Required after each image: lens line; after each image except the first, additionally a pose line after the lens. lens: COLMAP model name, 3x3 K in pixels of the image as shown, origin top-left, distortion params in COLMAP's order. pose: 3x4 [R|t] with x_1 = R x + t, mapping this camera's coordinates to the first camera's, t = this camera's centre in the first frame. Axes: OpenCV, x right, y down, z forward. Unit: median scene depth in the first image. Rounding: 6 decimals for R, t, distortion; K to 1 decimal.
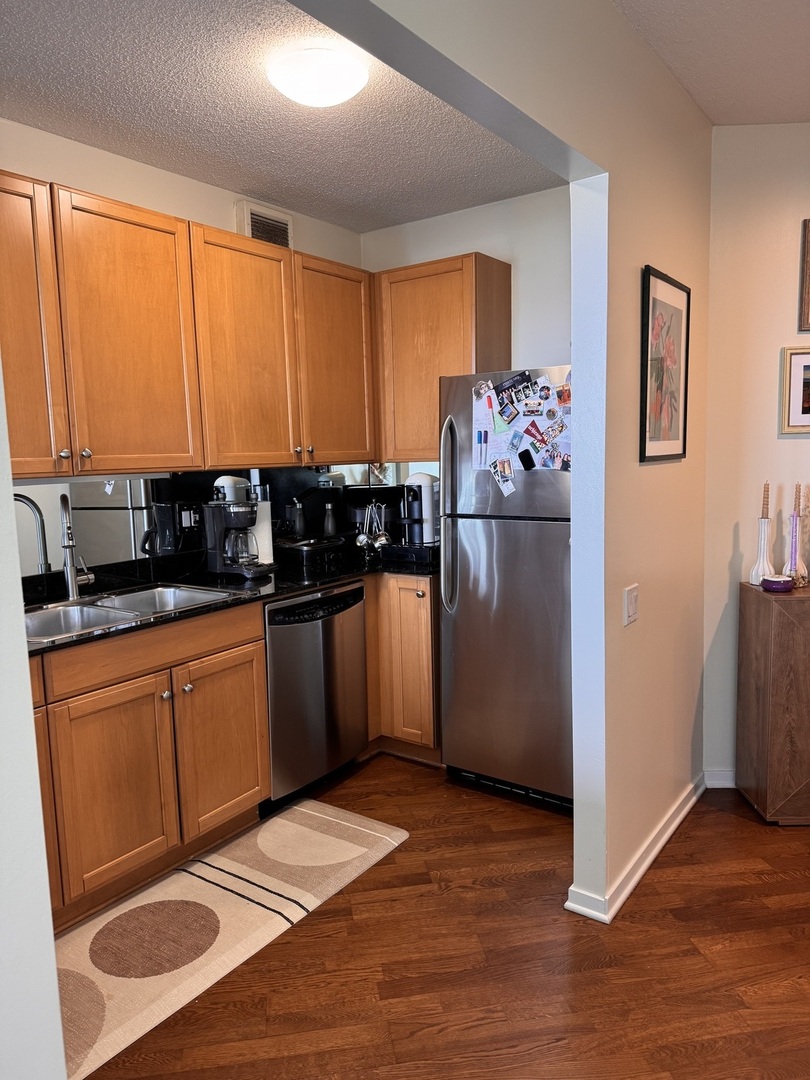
lens RADIAL K [[760.0, 0, 405.0], [0, 760.0, 540.0], [0, 0, 1]] dist [0.051862, -0.067138]
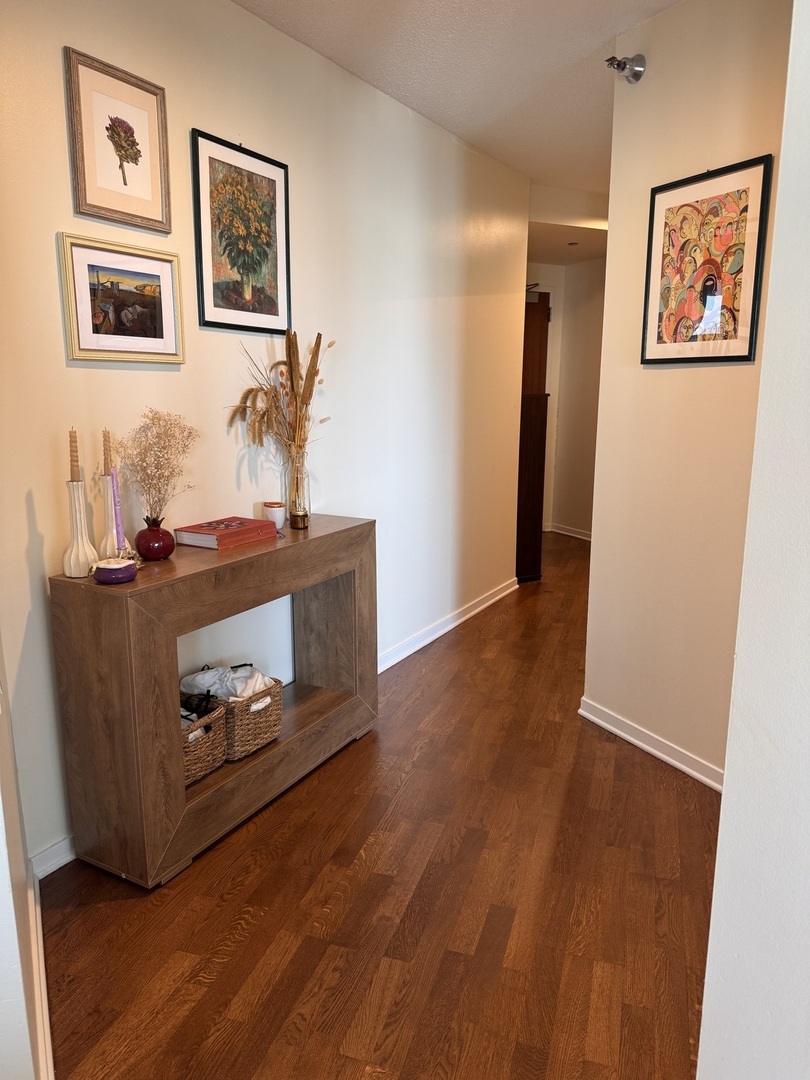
lens RADIAL K [[760.0, 0, 405.0], [0, 760.0, 540.0], [0, 0, 1]] dist [0.051862, -0.067138]
pose [[0.448901, -0.152615, 0.880453, -0.018315], [0.088182, 0.988064, 0.126308, -0.038209], [-0.889220, 0.020941, 0.457000, 0.425908]]
